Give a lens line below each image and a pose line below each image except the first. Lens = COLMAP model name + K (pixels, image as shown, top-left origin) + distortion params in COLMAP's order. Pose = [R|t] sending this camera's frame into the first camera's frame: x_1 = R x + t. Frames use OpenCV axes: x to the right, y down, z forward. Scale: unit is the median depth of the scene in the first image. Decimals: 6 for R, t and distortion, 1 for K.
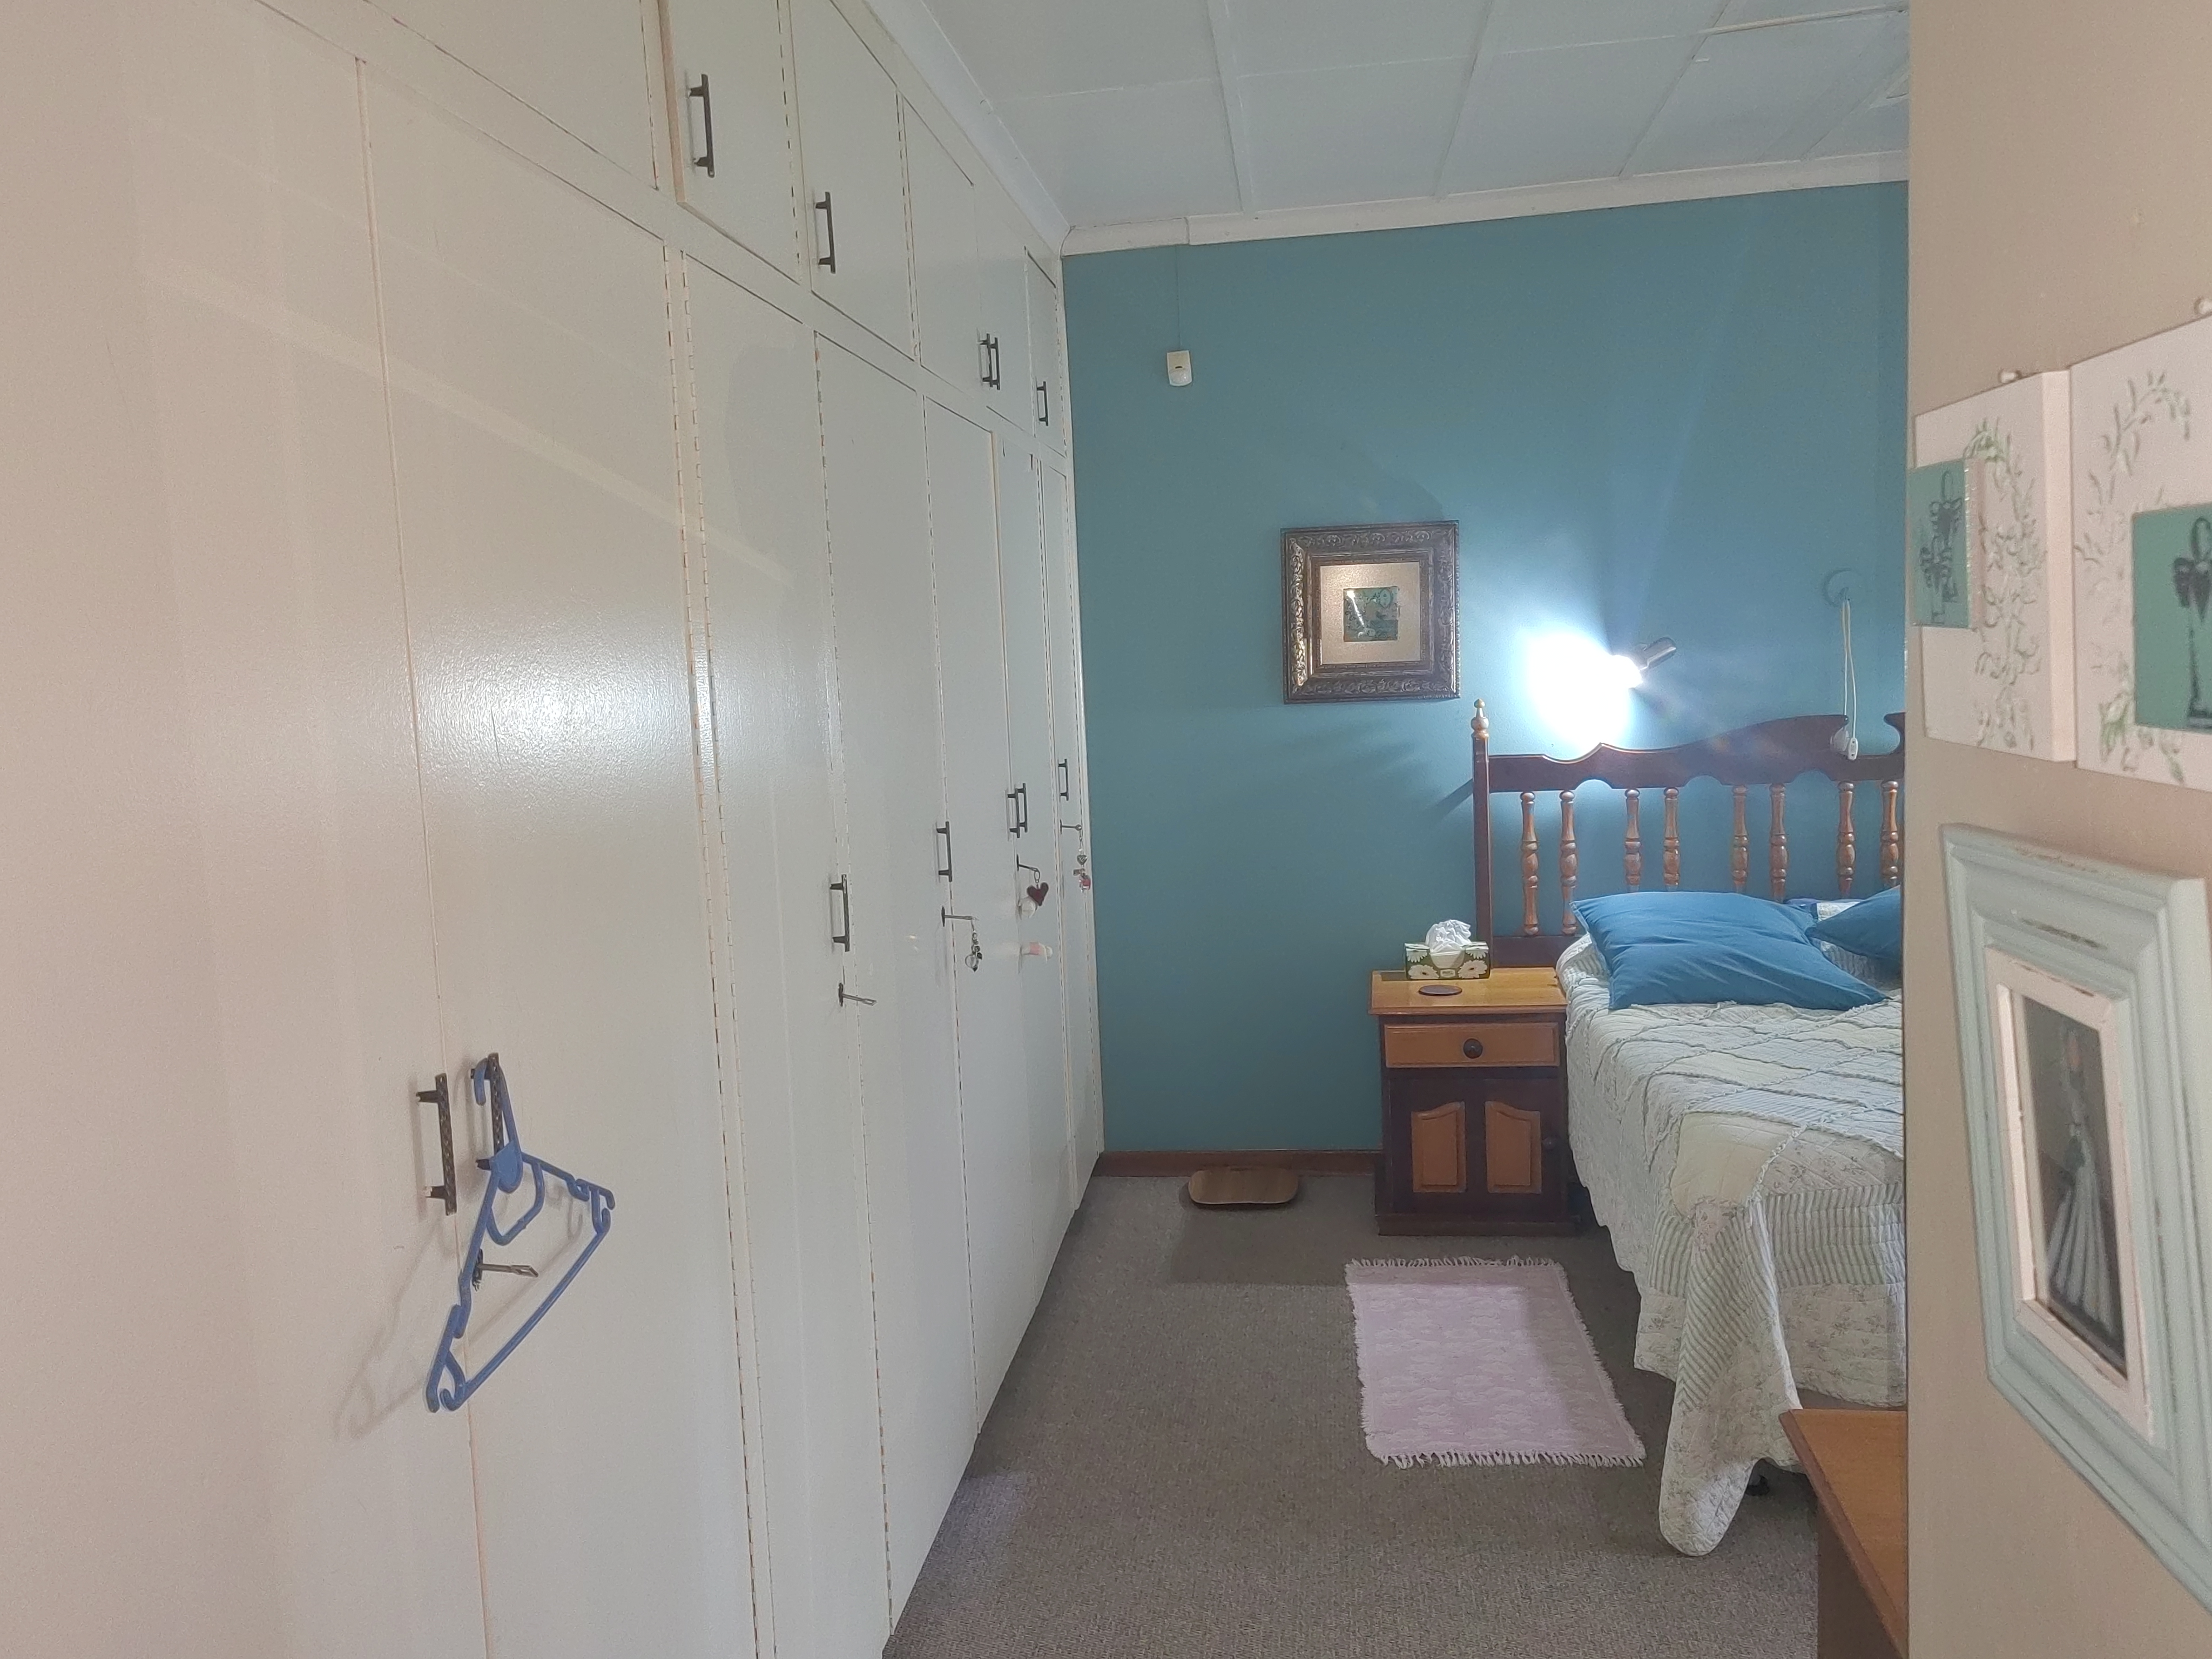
lens RADIAL K [[1767.3, 0, 1112.2], [0, 1767.3, 821.7], [0, 0, 1]] dist [0.029996, -0.001763]
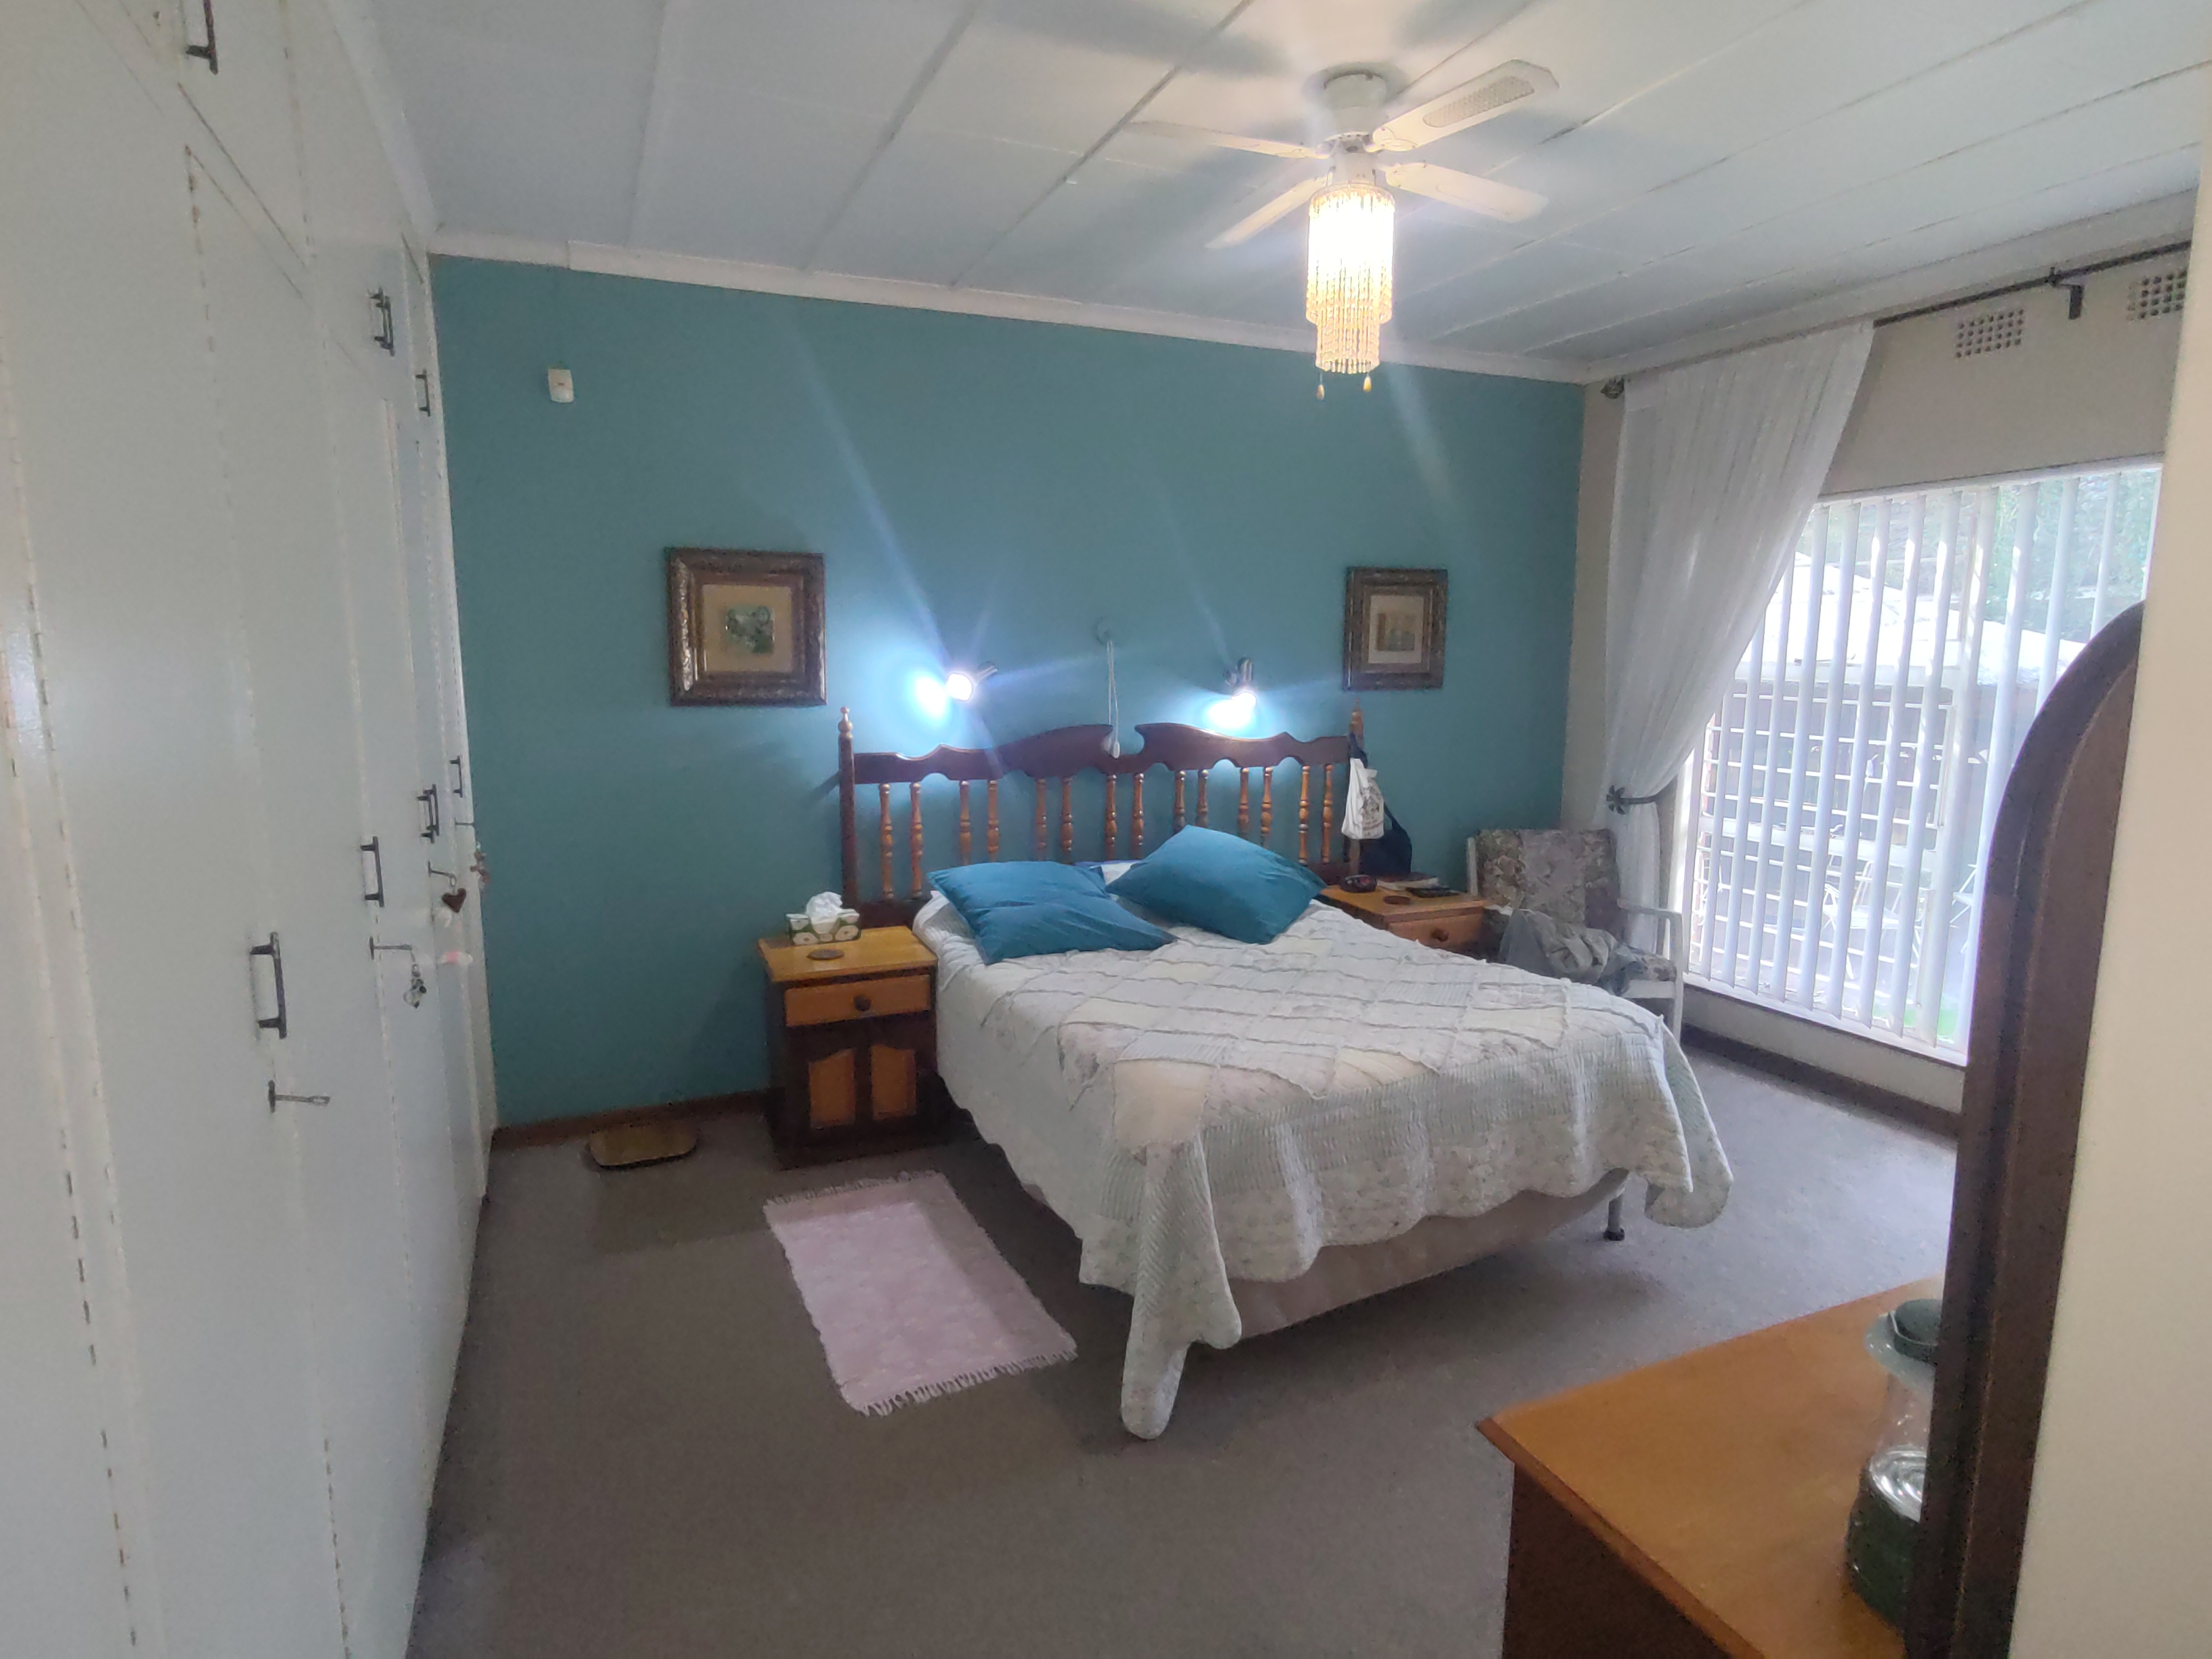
lens RADIAL K [[1210.2, 0, 1138.2], [0, 1210.2, 832.5], [0, 0, 1]] dist [-0.025168, 0.023769]
pose [[0.850350, -0.029460, 0.525393, -0.058556], [0.011345, 0.999226, 0.037666, -0.013504], [-0.526096, -0.026068, 0.850026, 0.217777]]
